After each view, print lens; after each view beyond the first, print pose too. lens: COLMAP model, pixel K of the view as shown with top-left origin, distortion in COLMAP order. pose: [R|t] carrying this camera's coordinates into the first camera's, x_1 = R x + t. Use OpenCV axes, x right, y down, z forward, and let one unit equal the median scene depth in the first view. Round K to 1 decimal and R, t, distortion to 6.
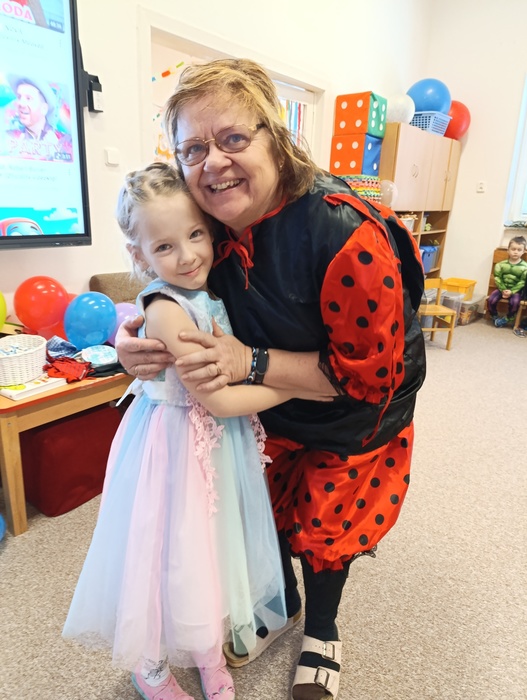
lens RADIAL K [[486.1, 0, 260.4], [0, 486.1, 341.9], [0, 0, 1]] dist [0.009541, -0.022419]
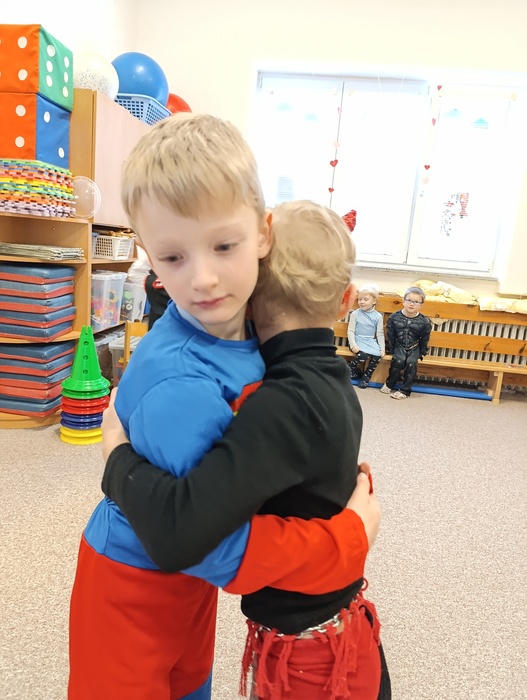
lens RADIAL K [[486.1, 0, 264.4], [0, 486.1, 347.4], [0, 0, 1]] dist [0.009541, -0.022419]
pose [[0.863195, -0.061531, 0.501107, 0.133998], [0.085554, 0.996018, -0.025072, -0.068512], [-0.497569, 0.064514, 0.865022, 0.340998]]
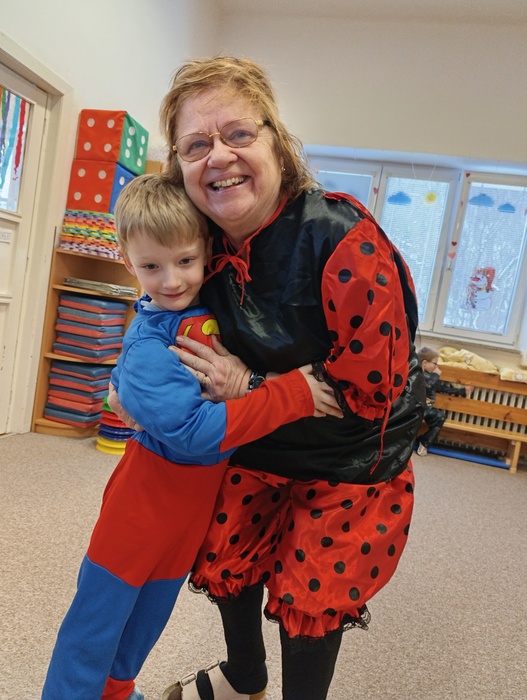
lens RADIAL K [[486.1, 0, 262.6], [0, 486.1, 351.8], [0, 0, 1]] dist [0.009541, -0.022419]
pose [[0.907345, 0.079806, 0.412742, 0.129284], [-0.014988, 0.987332, -0.157958, -0.016313], [-0.420119, 0.137136, 0.897047, 0.251739]]
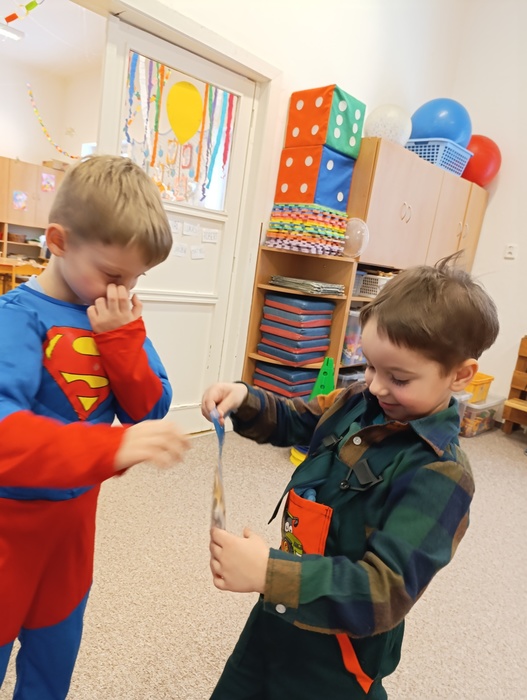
lens RADIAL K [[486.1, 0, 267.4], [0, 486.1, 348.8], [0, 0, 1]] dist [0.009541, -0.022419]
pose [[0.988558, 0.124273, -0.085497, 0.226329], [-0.132786, 0.985843, -0.102379, -0.065068], [0.071563, 0.112560, 0.991065, 0.343070]]
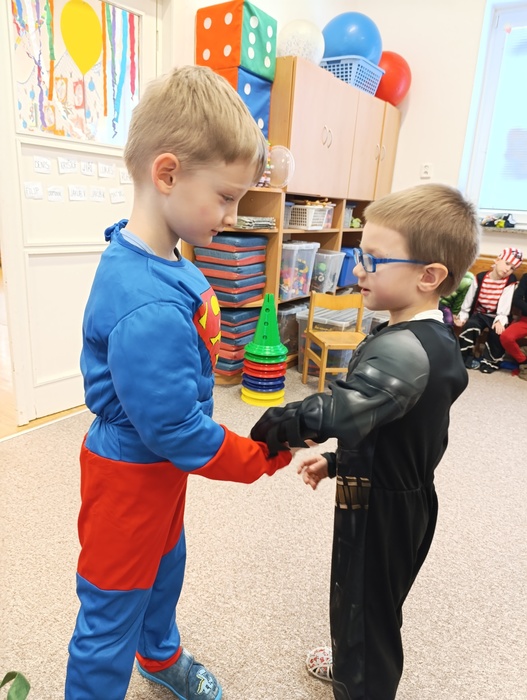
lens RADIAL K [[486.1, 0, 259.4], [0, 486.1, 347.3], [0, 0, 1]] dist [0.009541, -0.022419]
pose [[0.998067, 0.005538, 0.061895, 0.200861], [-0.005355, 0.999981, -0.003113, -0.056741], [-0.061911, 0.002775, 0.998078, 0.353062]]
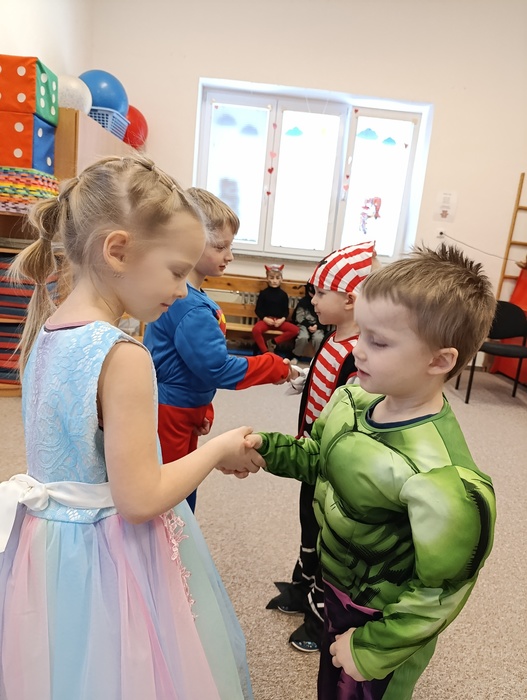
lens RADIAL K [[486.1, 0, 266.4], [0, 486.1, 345.8], [0, 0, 1]] dist [0.009541, -0.022419]
pose [[0.776706, -0.085519, 0.624031, 0.000998], [0.107033, 0.994251, 0.003036, -0.042256], [-0.620703, 0.064434, 0.781394, 0.223729]]
